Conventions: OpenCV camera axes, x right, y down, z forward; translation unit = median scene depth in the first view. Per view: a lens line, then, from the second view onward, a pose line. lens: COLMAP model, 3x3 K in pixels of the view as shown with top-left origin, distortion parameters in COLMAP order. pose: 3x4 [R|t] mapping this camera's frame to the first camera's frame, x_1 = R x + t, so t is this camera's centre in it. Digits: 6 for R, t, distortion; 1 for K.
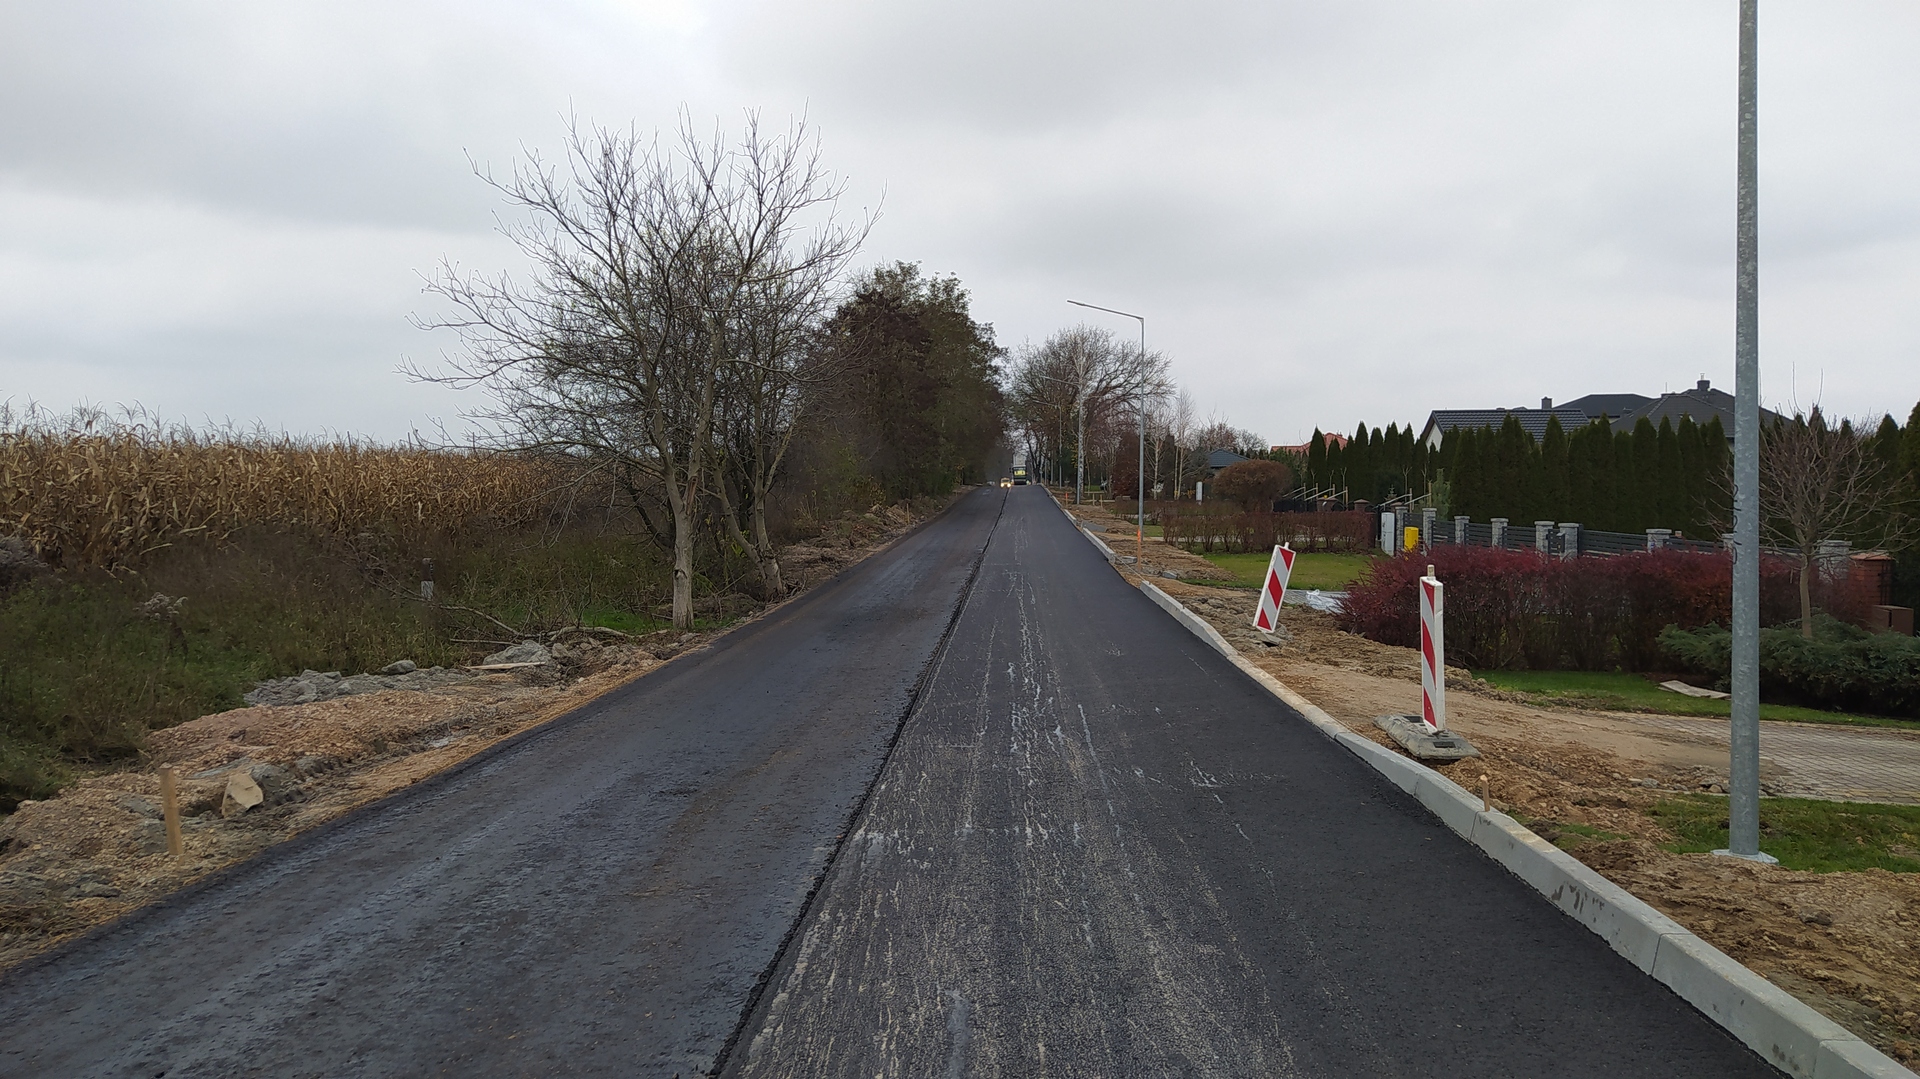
lens RADIAL K [[1473.3, 0, 934.1], [0, 1473.3, 512.4], [0, 0, 1]] dist [0.079391, -0.104098]
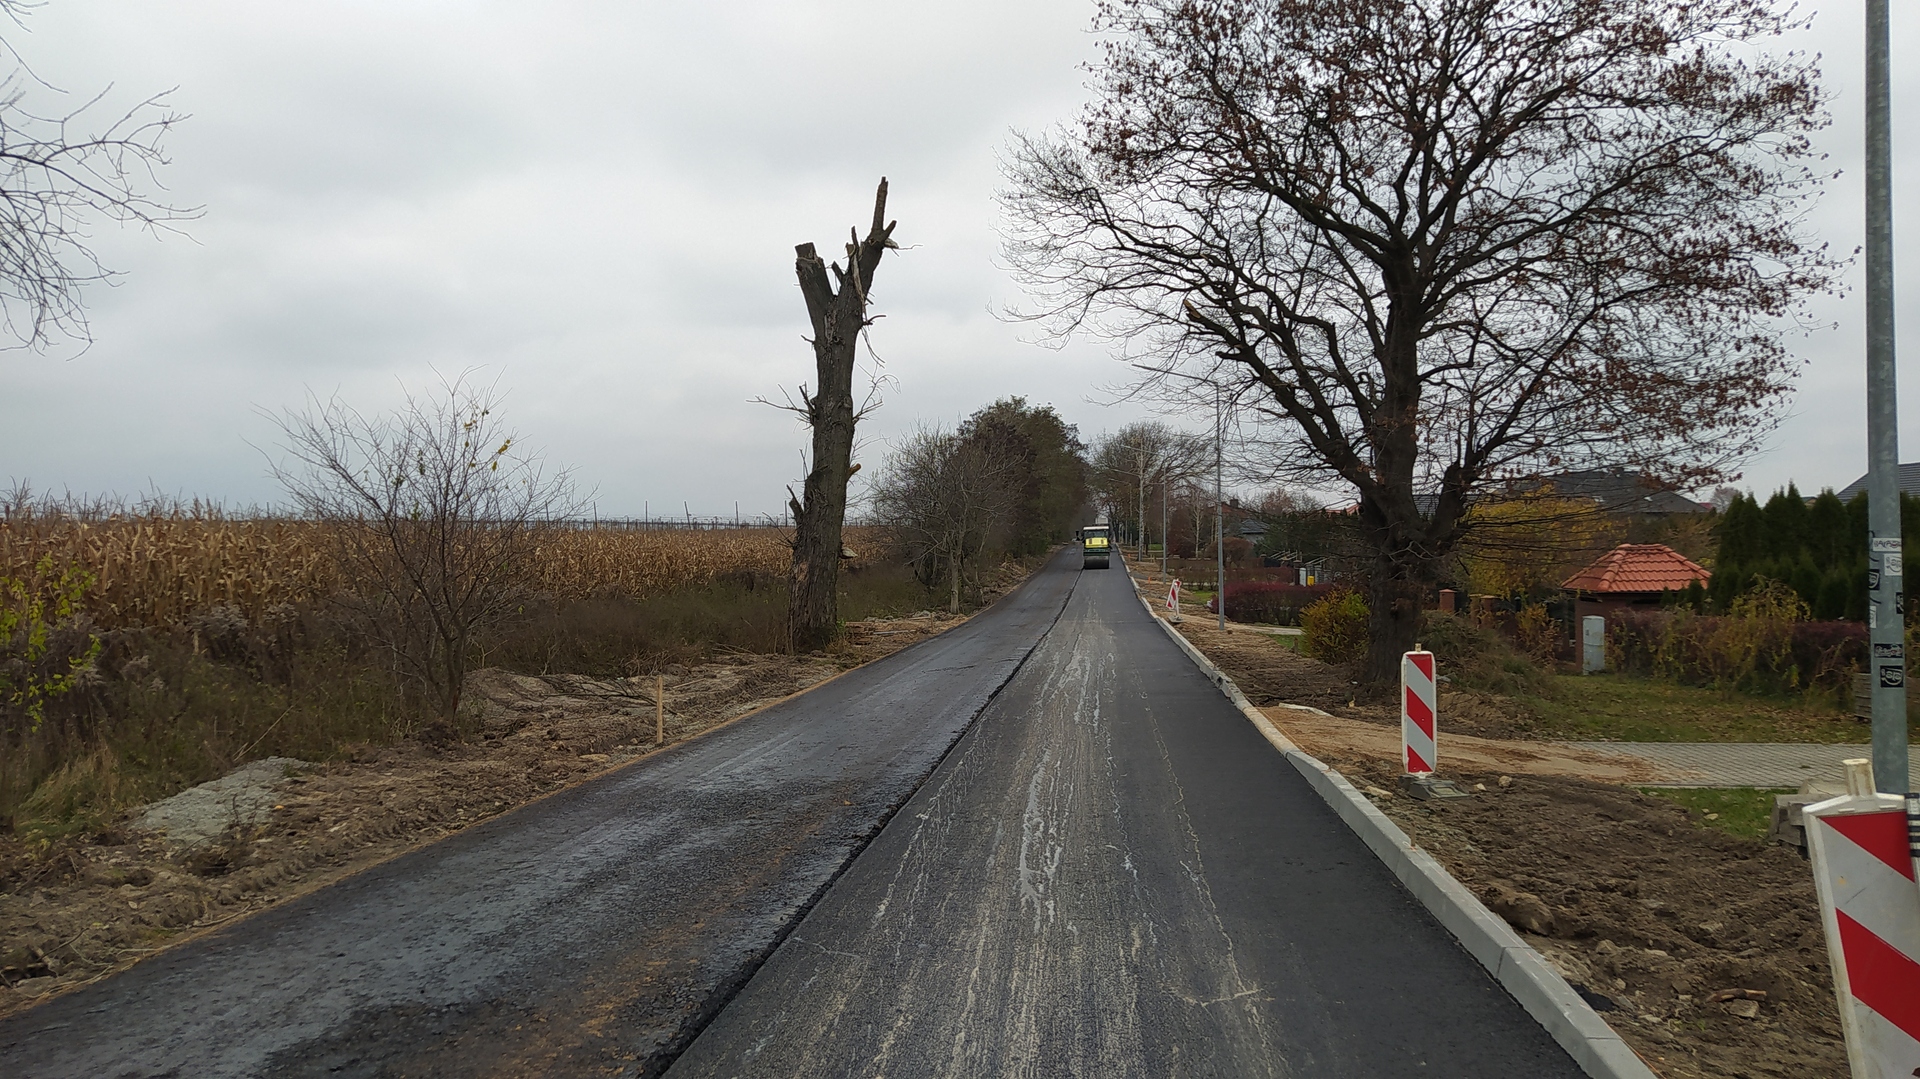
lens RADIAL K [[1473.3, 0, 934.1], [0, 1473.3, 512.4], [0, 0, 1]] dist [0.079391, -0.104098]
pose [[0.998338, 0.010053, -0.056751, -0.010655], [-0.011946, 0.999380, -0.033118, -0.002584], [0.056383, 0.033741, 0.997839, -0.276454]]
